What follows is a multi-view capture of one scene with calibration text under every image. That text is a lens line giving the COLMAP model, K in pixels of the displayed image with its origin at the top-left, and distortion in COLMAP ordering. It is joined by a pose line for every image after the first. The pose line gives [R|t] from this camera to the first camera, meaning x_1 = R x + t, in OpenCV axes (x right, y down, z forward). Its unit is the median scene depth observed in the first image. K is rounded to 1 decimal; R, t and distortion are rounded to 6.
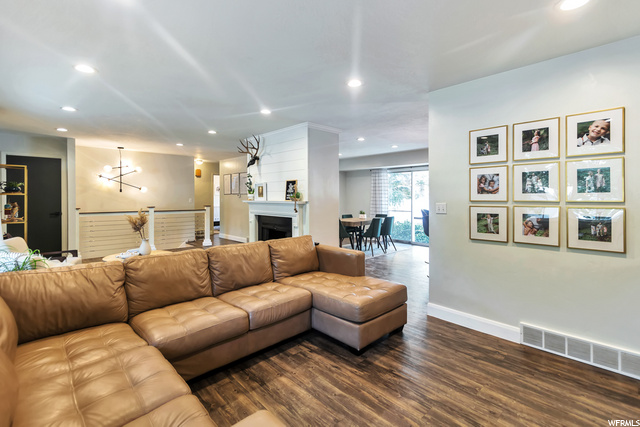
lens RADIAL K [[295.6, 0, 320.6], [0, 295.6, 198.5], [0, 0, 1]] dist [0.002529, 0.000001]
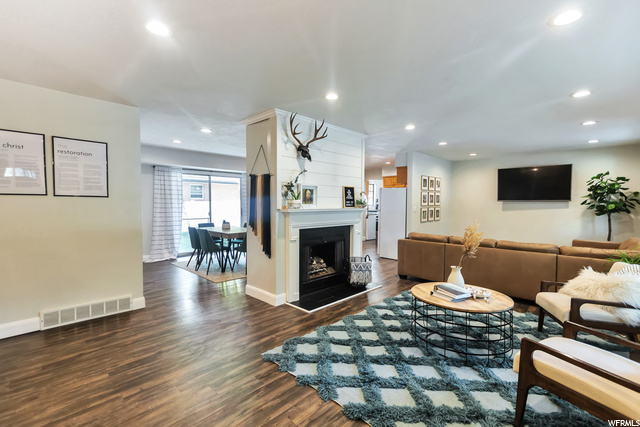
lens RADIAL K [[294.2, 0, 319.0], [0, 294.2, 211.1], [0, 0, 1]] dist [0.004136, 0.000439]
pose [[-0.043210, -0.029027, 0.998644, -0.960215], [0.000189, 0.999578, 0.029063, -0.008419], [-0.999066, 0.001444, -0.043186, 1.028457]]
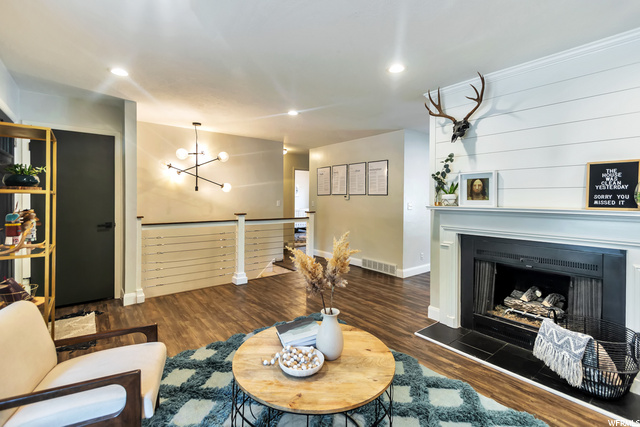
lens RADIAL K [[295.6, 0, 320.6], [0, 295.6, 198.5], [0, 0, 1]] dist [0.002529, 0.000001]
pose [[0.995215, 0.005134, -0.097571, -0.432777], [-0.005693, 0.999969, -0.005447, -0.003011], [0.097540, 0.005976, 0.995214, 0.477023]]
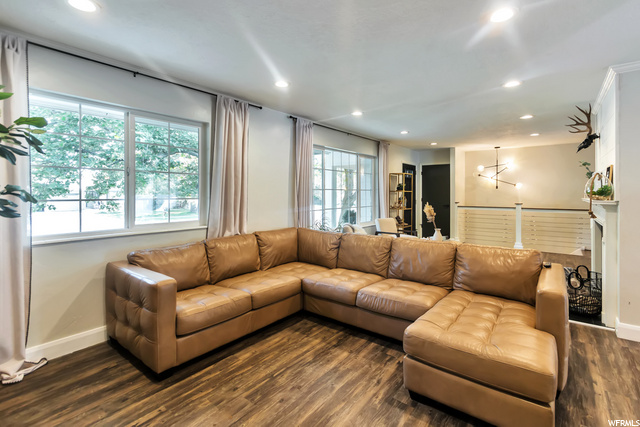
lens RADIAL K [[299.5, 0, 328.2], [0, 299.5, 195.0], [0, 0, 1]] dist [0.000308, 0.000018]
pose [[0.149494, 0.006593, -0.988741, 0.394664], [-0.007773, 0.999955, 0.005492, -0.000558], [0.988732, 0.006864, 0.149539, 0.303328]]
